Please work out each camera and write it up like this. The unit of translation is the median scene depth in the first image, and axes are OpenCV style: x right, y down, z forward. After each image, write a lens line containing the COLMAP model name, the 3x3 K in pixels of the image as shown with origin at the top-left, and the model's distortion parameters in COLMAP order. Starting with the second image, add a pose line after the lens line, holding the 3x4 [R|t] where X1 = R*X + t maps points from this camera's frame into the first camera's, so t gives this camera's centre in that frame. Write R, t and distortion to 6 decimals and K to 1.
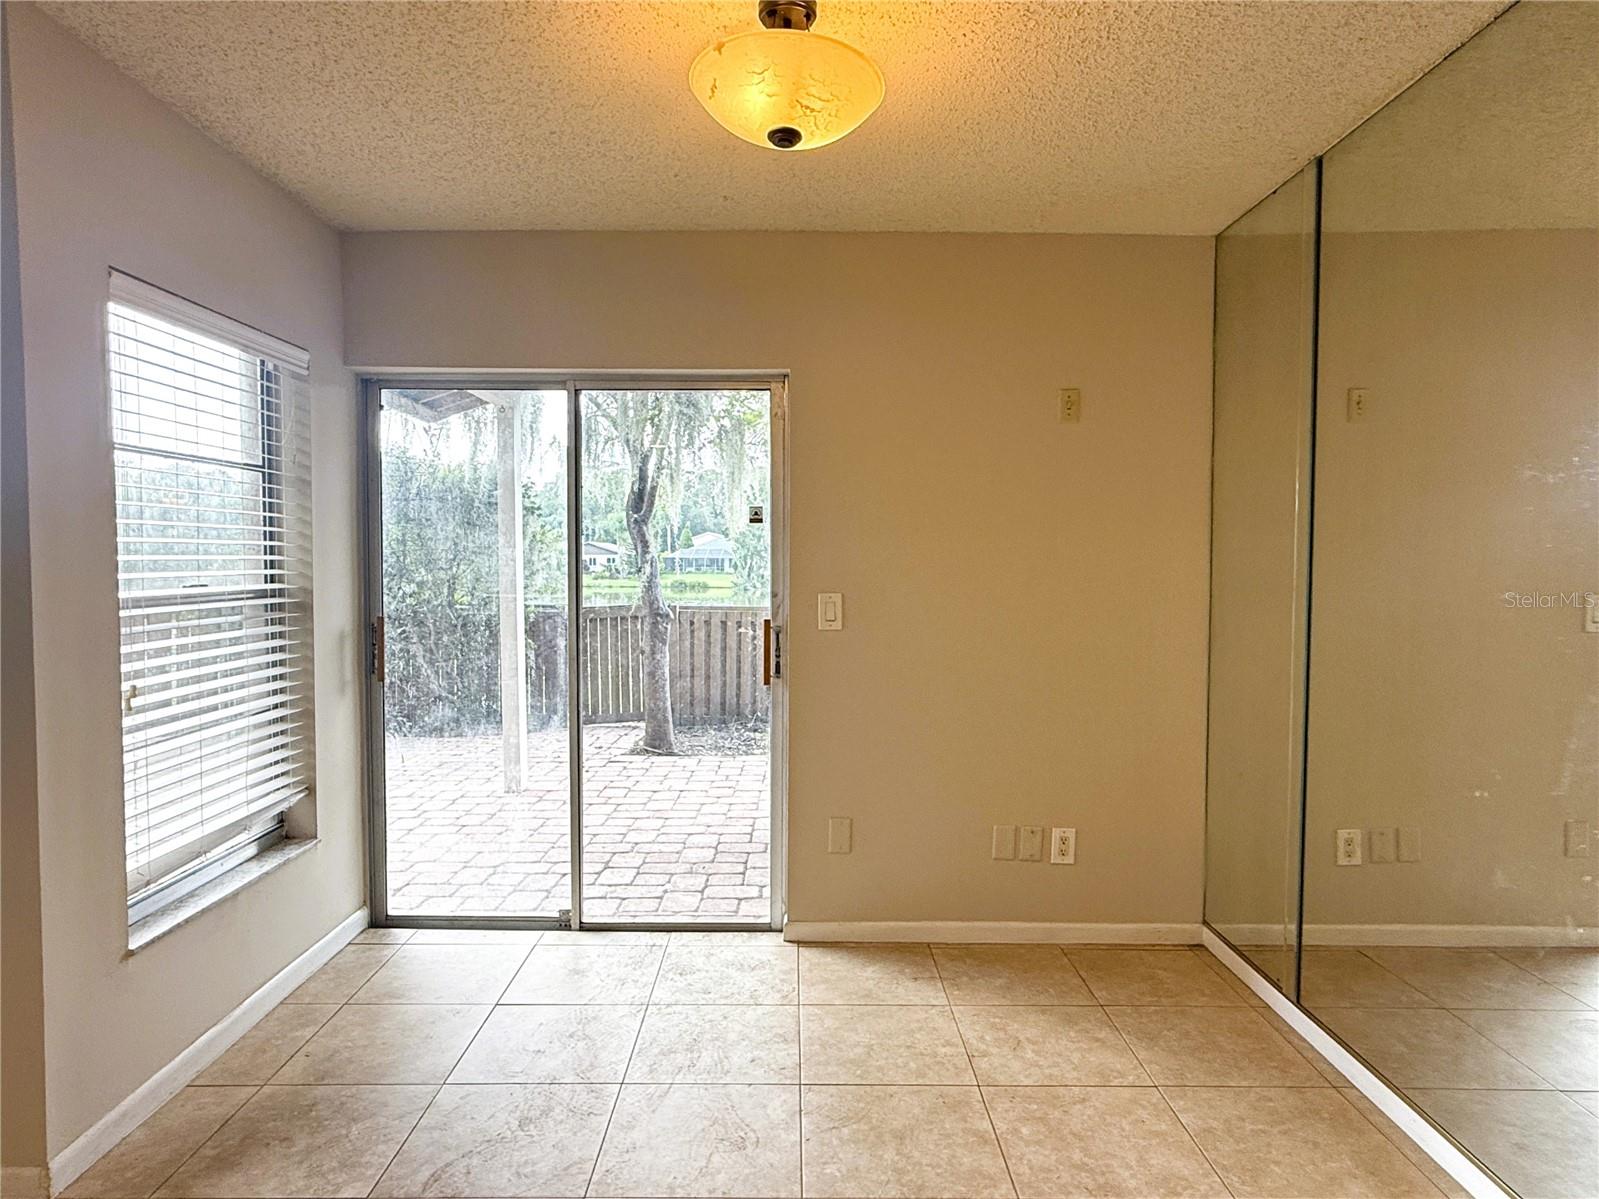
lens RADIAL K [[997.6, 0, 799.5], [0, 997.6, 599.5], [0, 0, 1]] dist [0.002333, -0.000401]
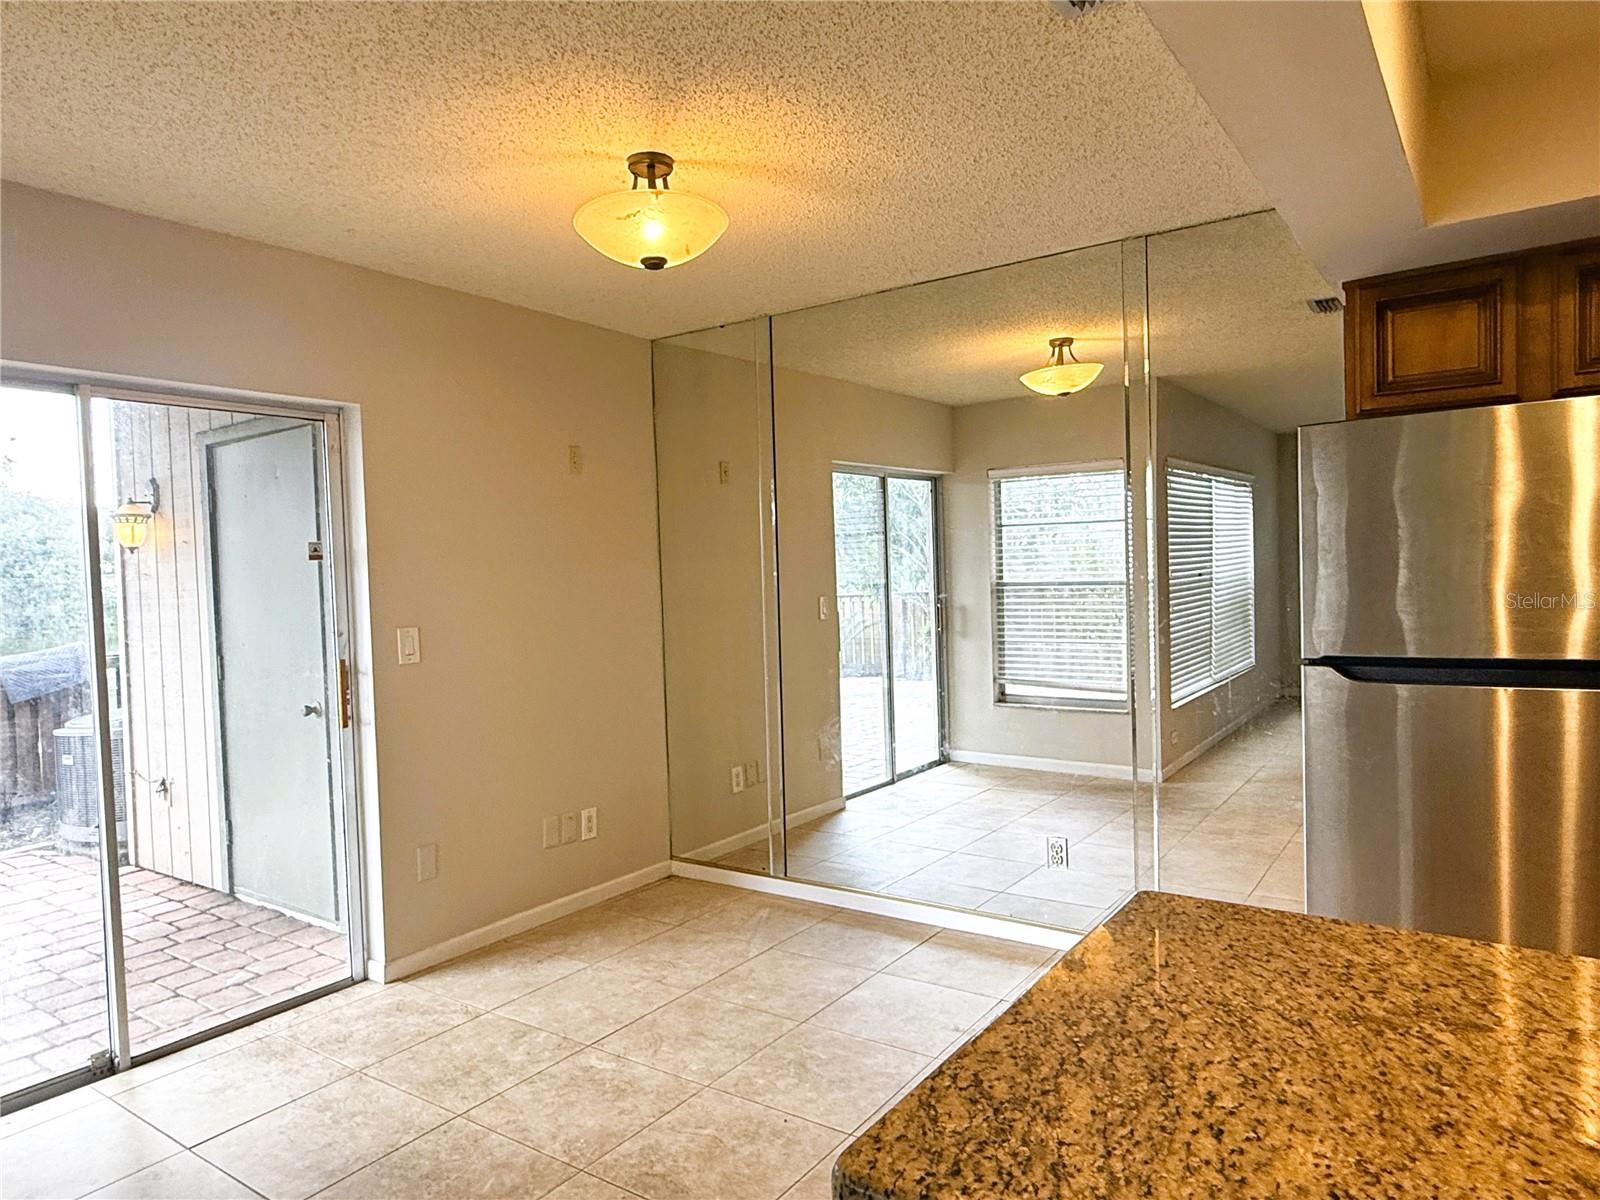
lens RADIAL K [[1015.3, 0, 800.0], [0, 1015.3, 600.0], [0, 0, 1]] dist [0.001176, -0.000926]
pose [[0.578459, -0.047448, 0.814330, -0.574686], [0.066772, 0.997711, 0.010702, -0.018727], [-0.812974, 0.048183, 0.580304, 0.068062]]
